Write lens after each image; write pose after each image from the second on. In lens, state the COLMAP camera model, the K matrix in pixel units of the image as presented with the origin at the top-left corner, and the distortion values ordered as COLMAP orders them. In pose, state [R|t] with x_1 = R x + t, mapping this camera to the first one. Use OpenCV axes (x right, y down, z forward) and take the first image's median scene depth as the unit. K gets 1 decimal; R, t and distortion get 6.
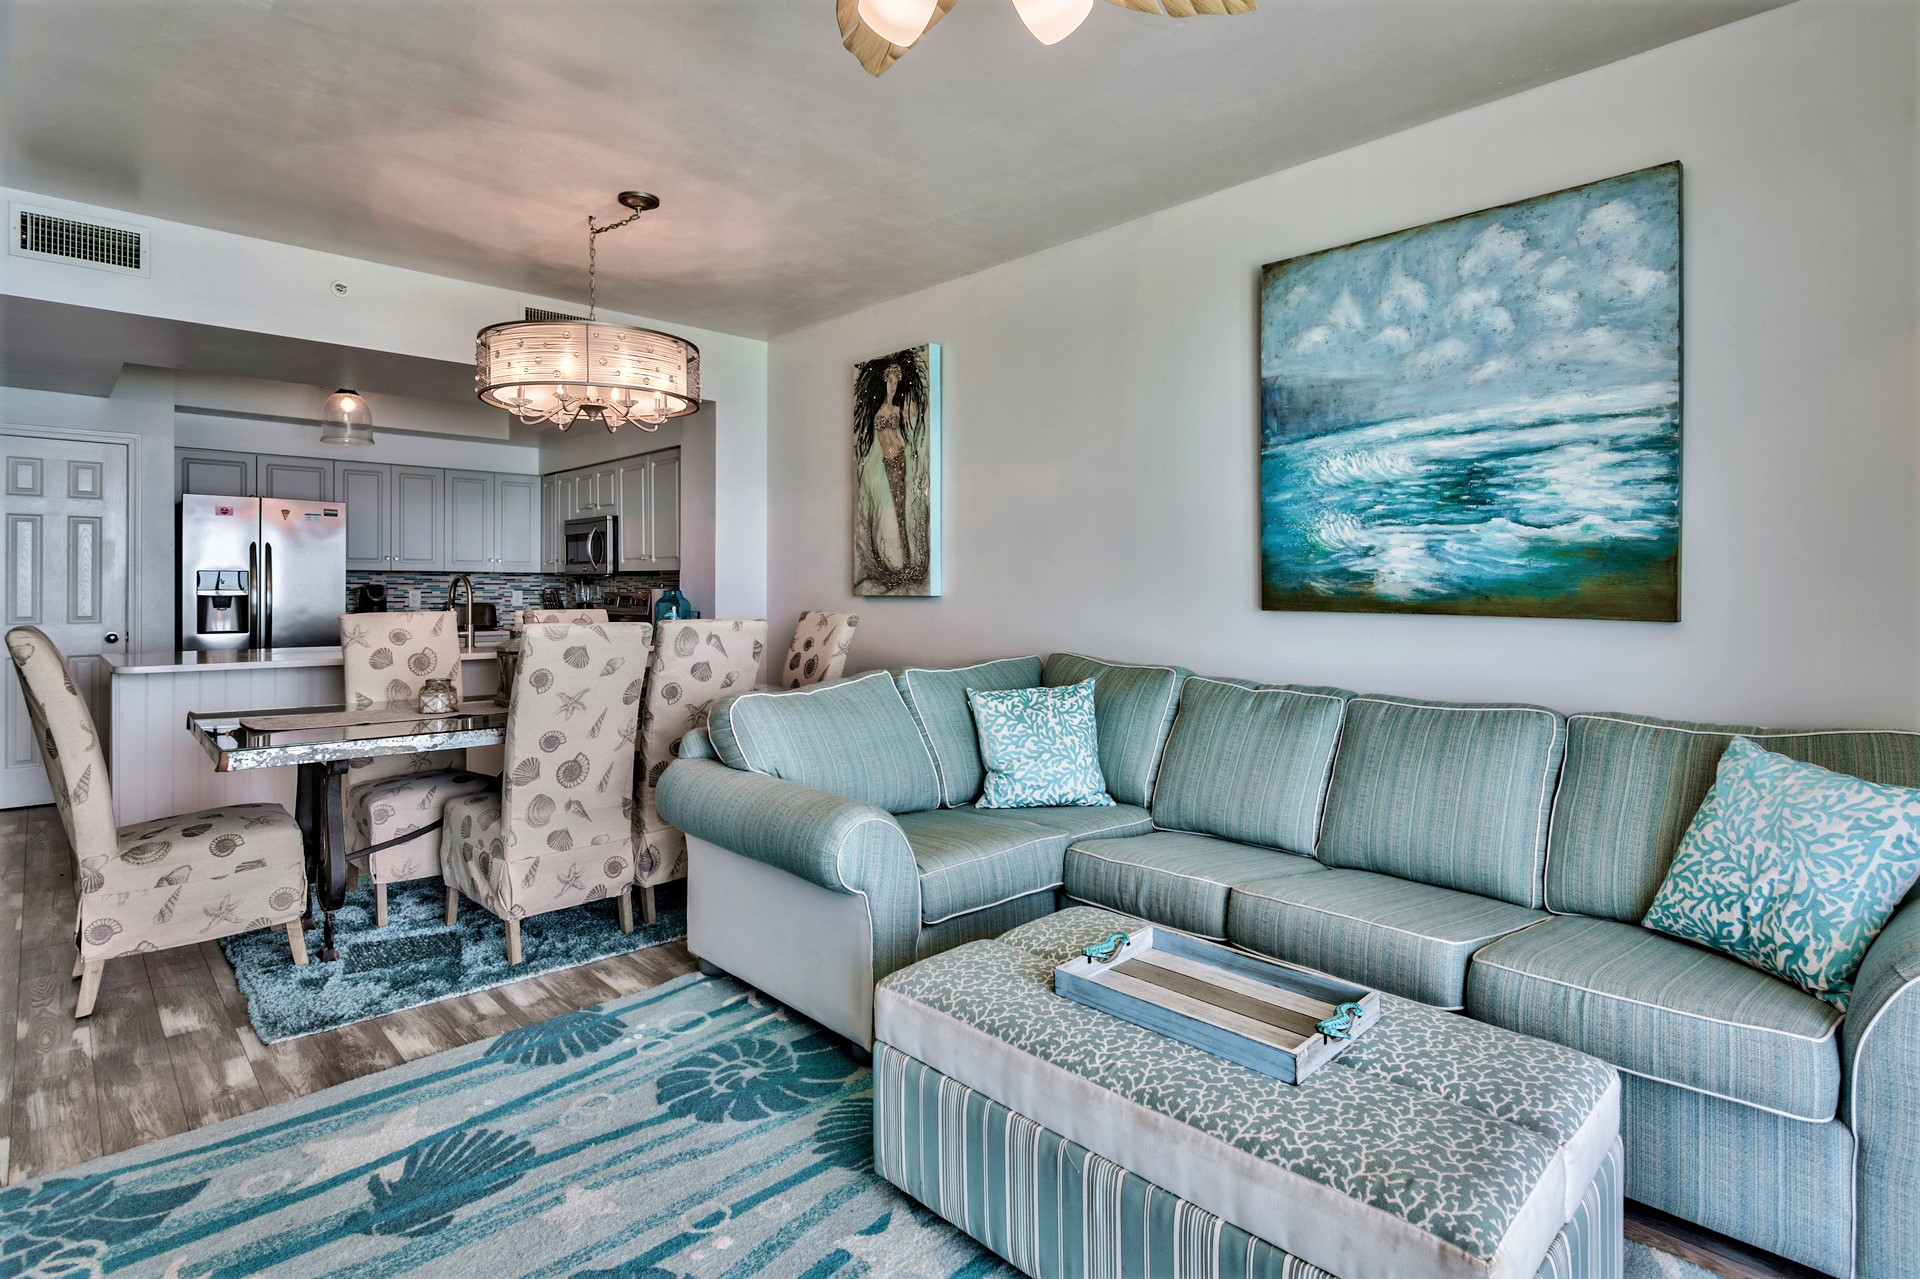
lens RADIAL K [[973.1, 0, 962.8], [0, 973.1, 585.8], [0, 0, 1]] dist [-0.000457, -0.000627]
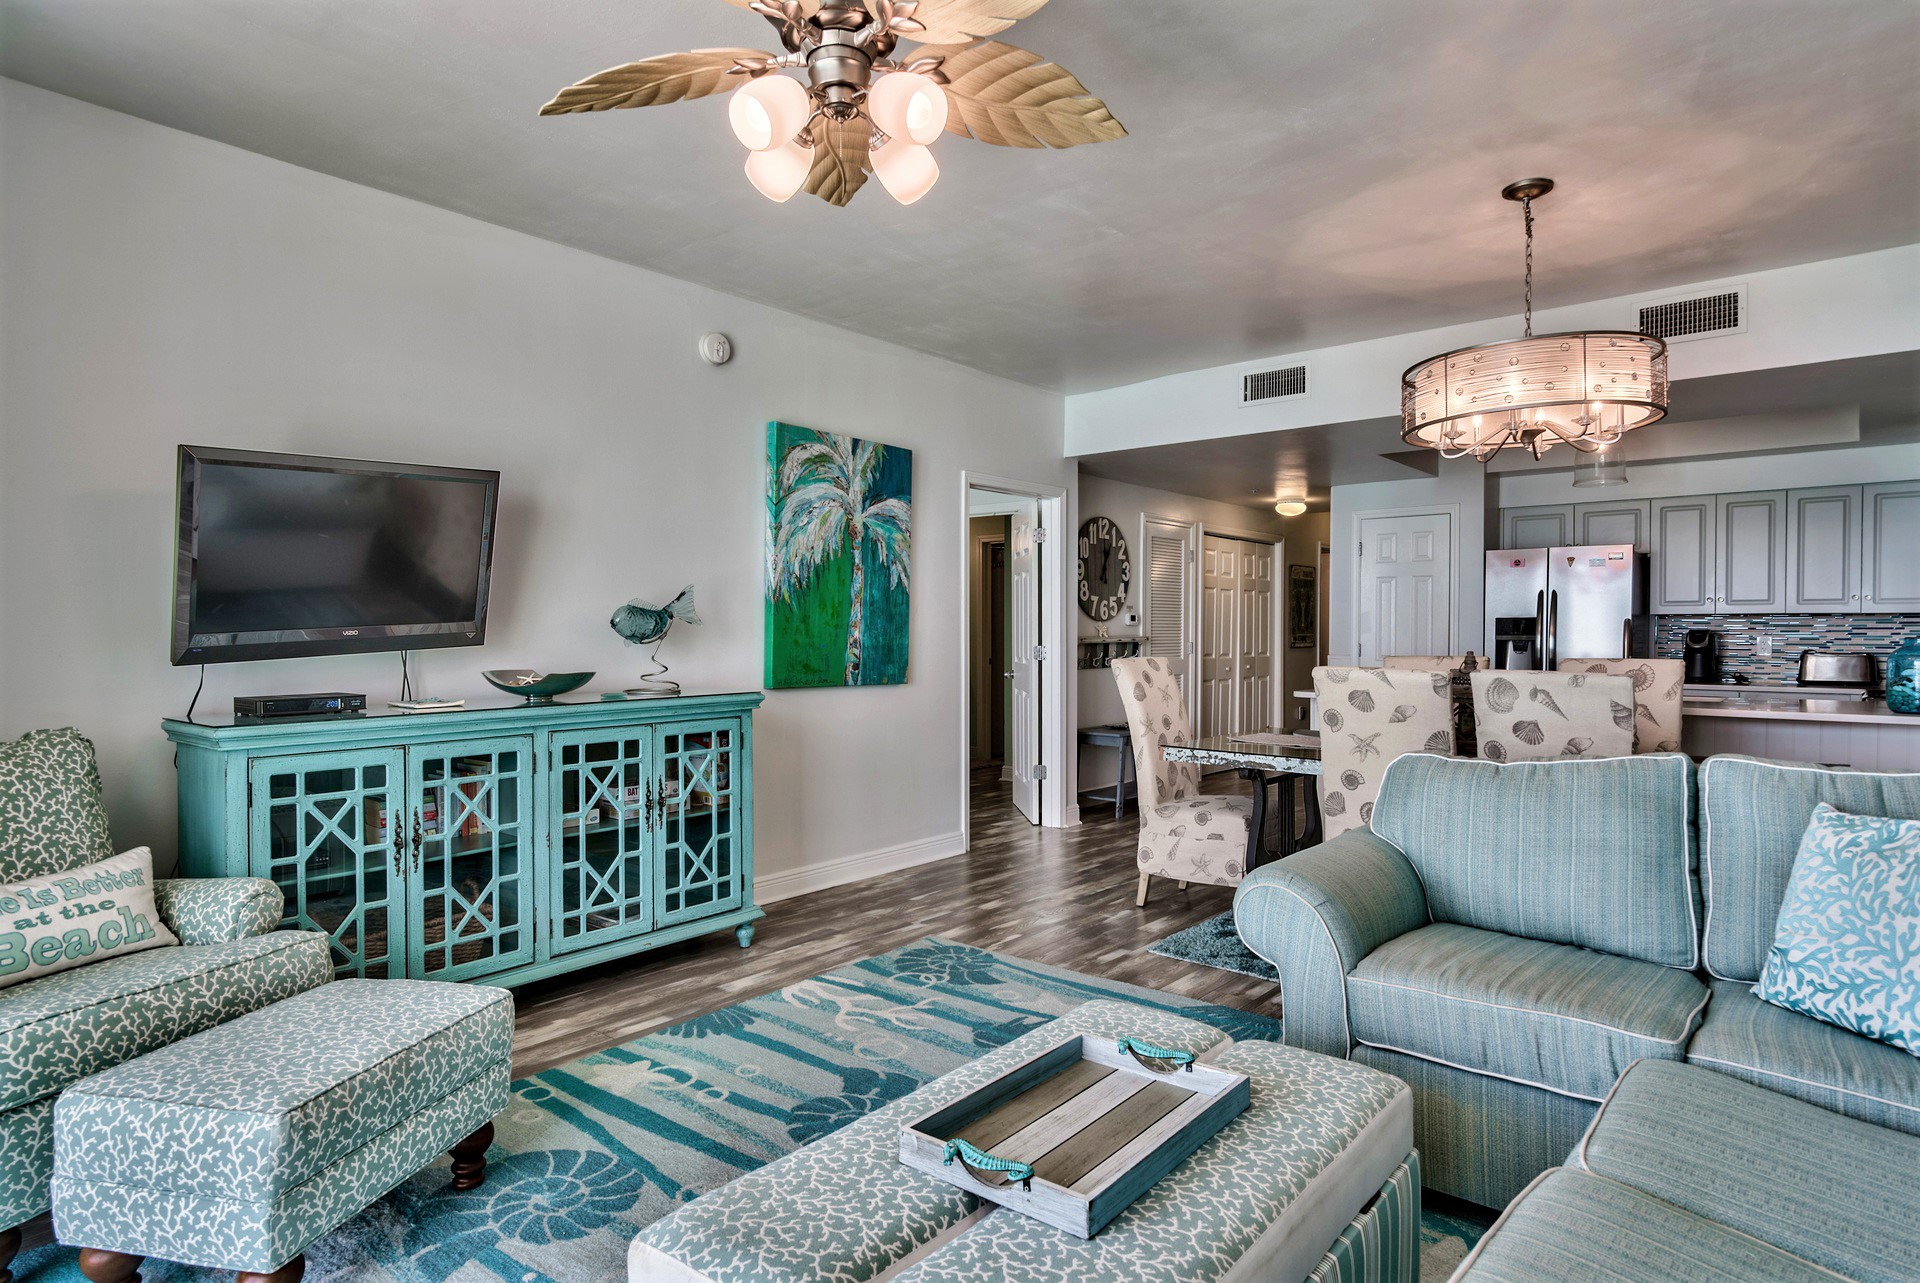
lens RADIAL K [[1058.0, 0, 960.0], [0, 1058.0, 641.5], [0, 0, 1]] dist [0.001558, -0.000104]
pose [[0.106135, 0.008202, -0.994318, 0.601704], [0.001259, 0.999964, 0.008383, 0.001245], [0.994351, -0.002142, 0.106121, 0.420231]]
